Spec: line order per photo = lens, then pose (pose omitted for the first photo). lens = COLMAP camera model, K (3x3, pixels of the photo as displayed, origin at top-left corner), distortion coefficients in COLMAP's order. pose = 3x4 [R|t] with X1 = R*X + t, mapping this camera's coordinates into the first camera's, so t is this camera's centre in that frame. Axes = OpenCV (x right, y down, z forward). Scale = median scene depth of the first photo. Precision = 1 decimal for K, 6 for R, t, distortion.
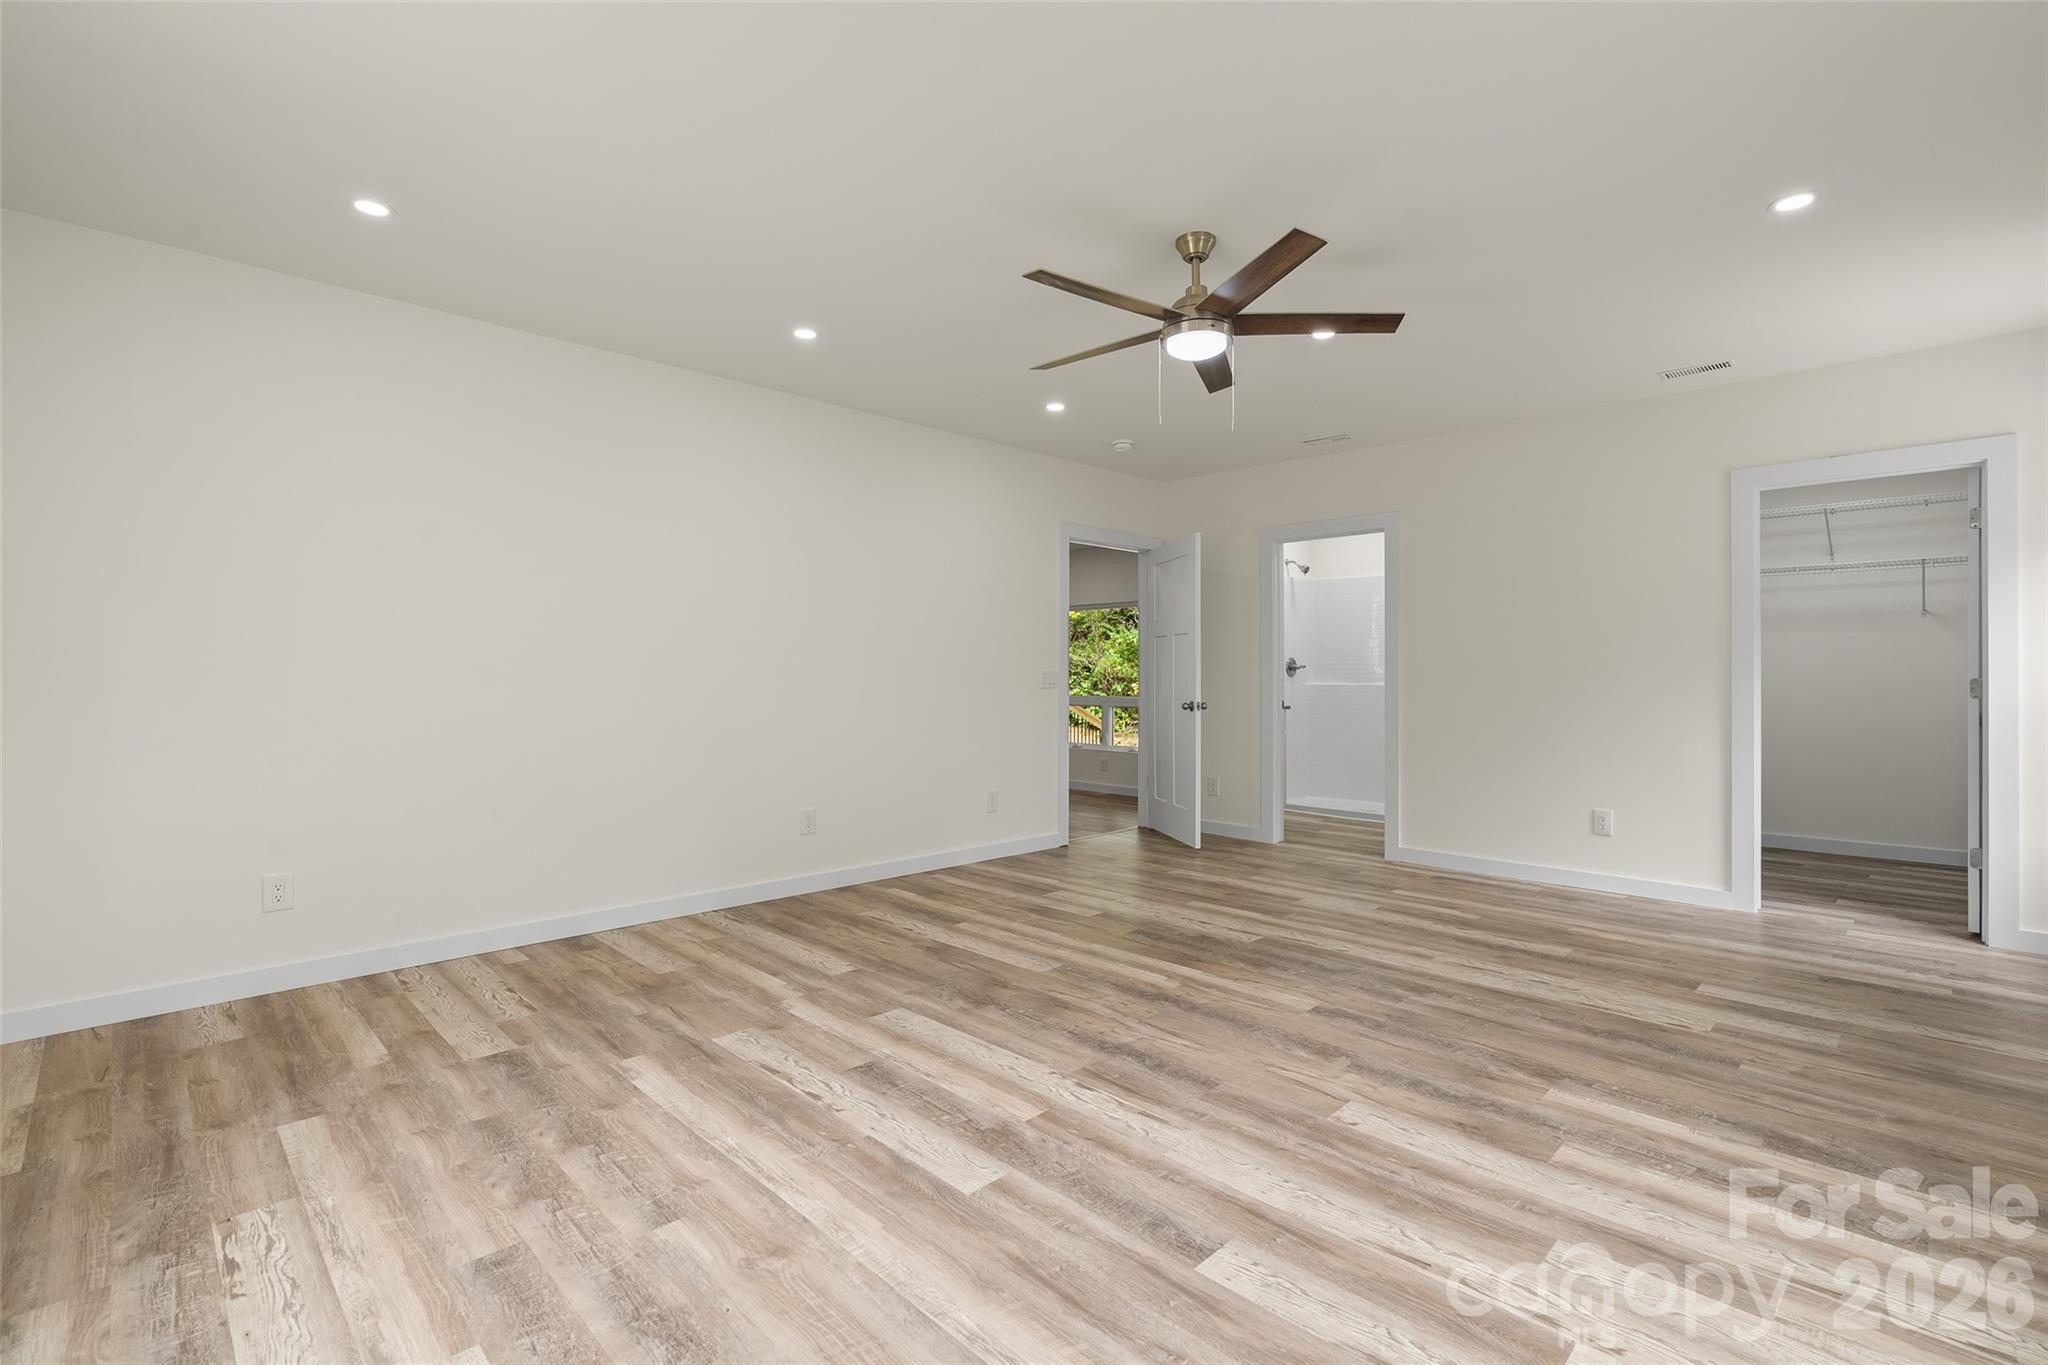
lens RADIAL K [[920.4, 0, 1016.5], [0, 920.4, 666.5], [0, 0, 1]] dist [-0.007411, 0.003223]
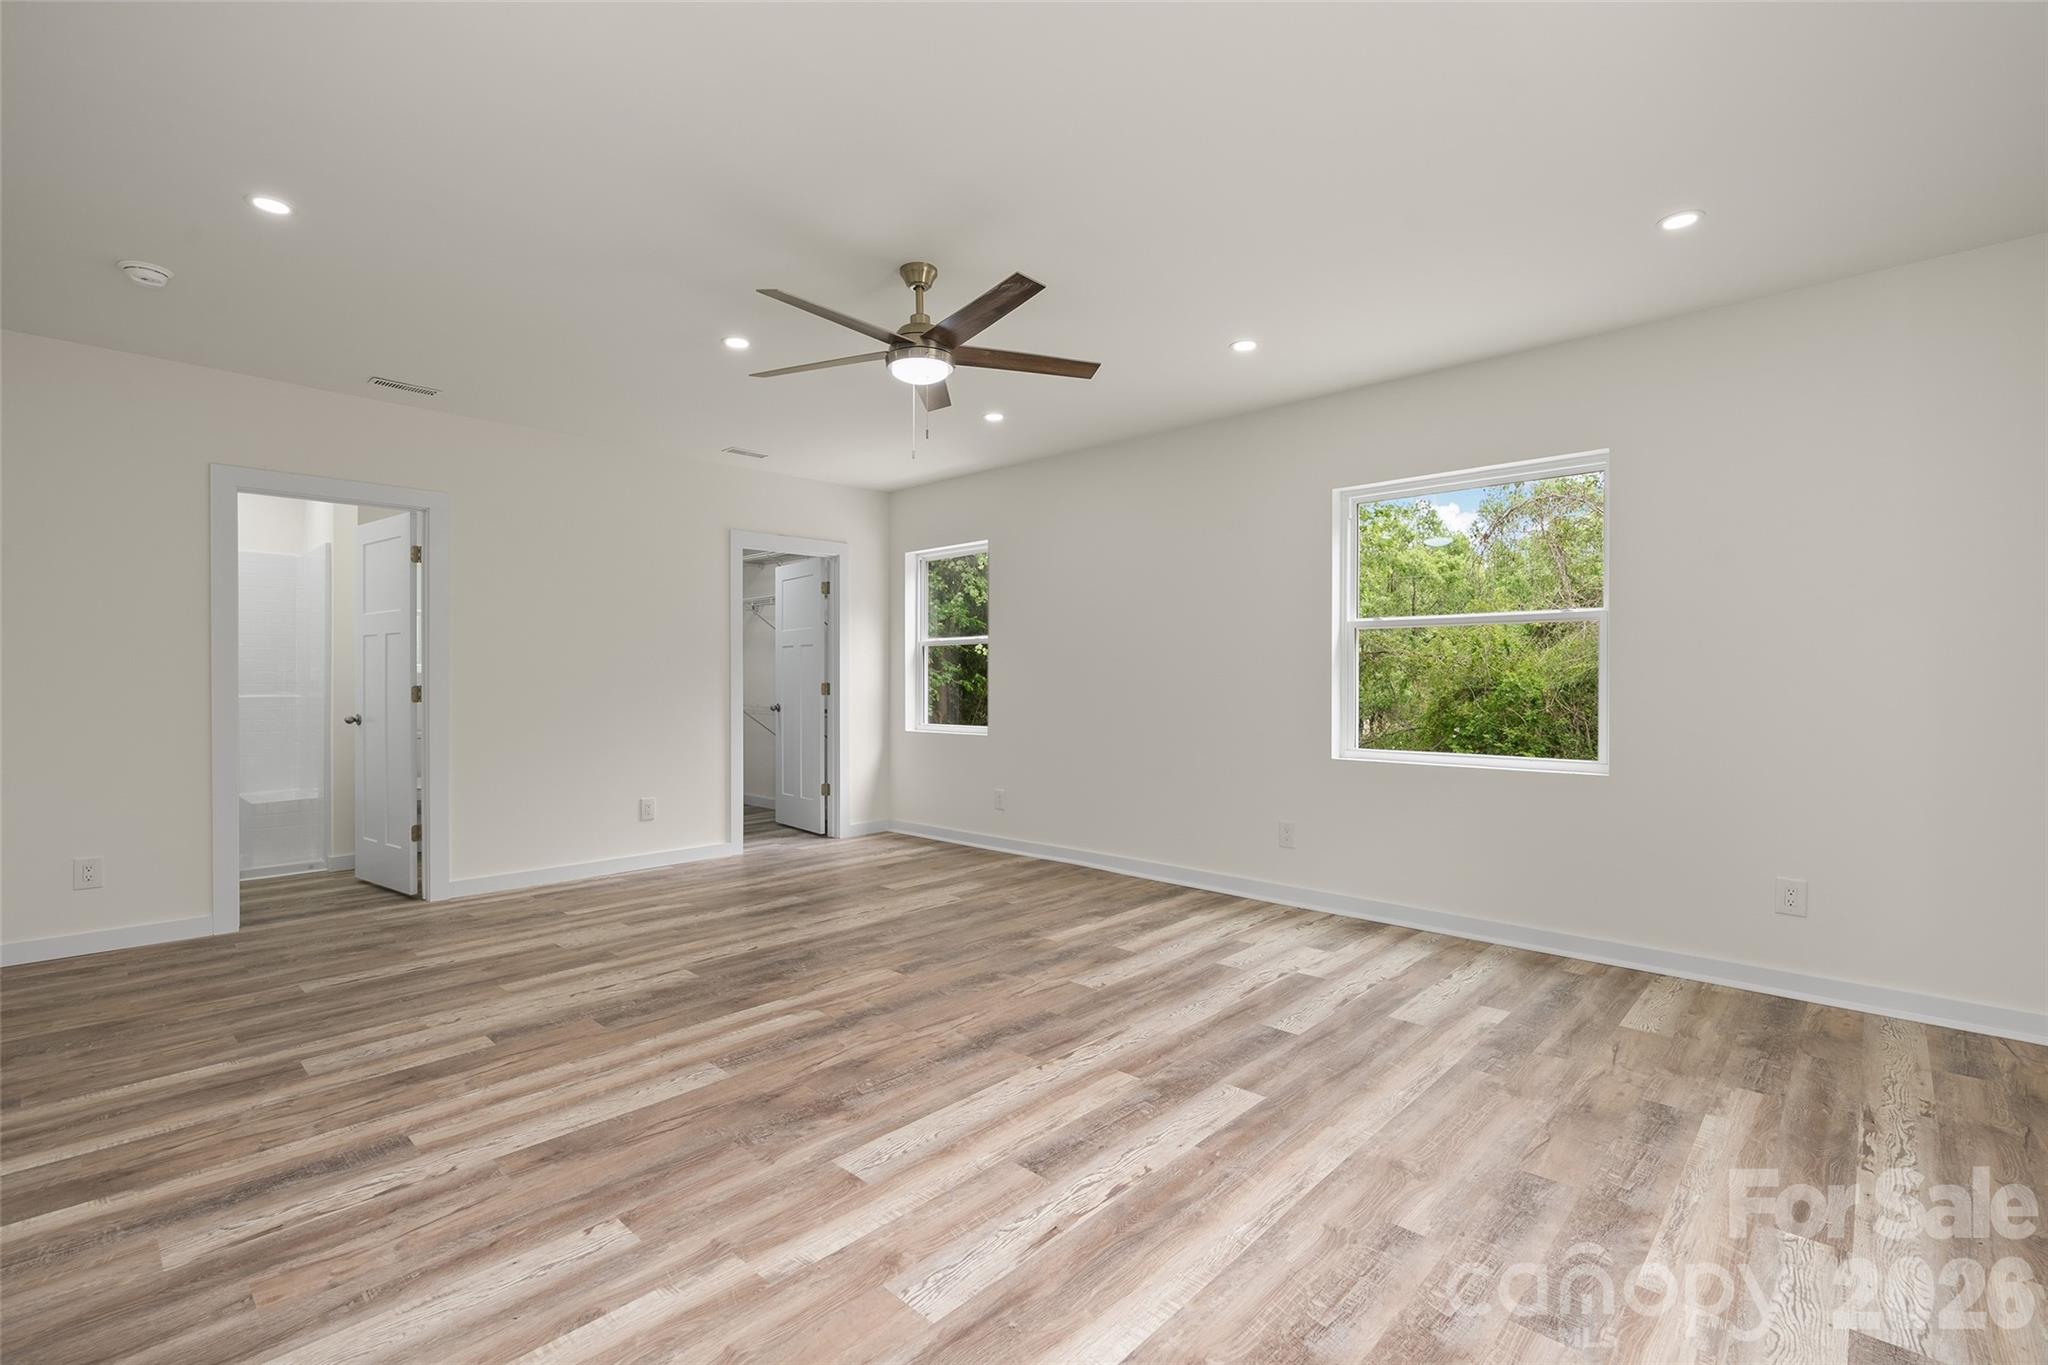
lens RADIAL K [[920.4, 0, 1016.4], [0, 920.4, 693.5], [0, 0, 1]] dist [-0.007411, 0.003223]
pose [[-0.036574, -0.014039, 0.999232, -0.849761], [-0.007376, 0.999878, 0.013778, 0.006561], [-0.999304, -0.006866, -0.036674, 0.918979]]
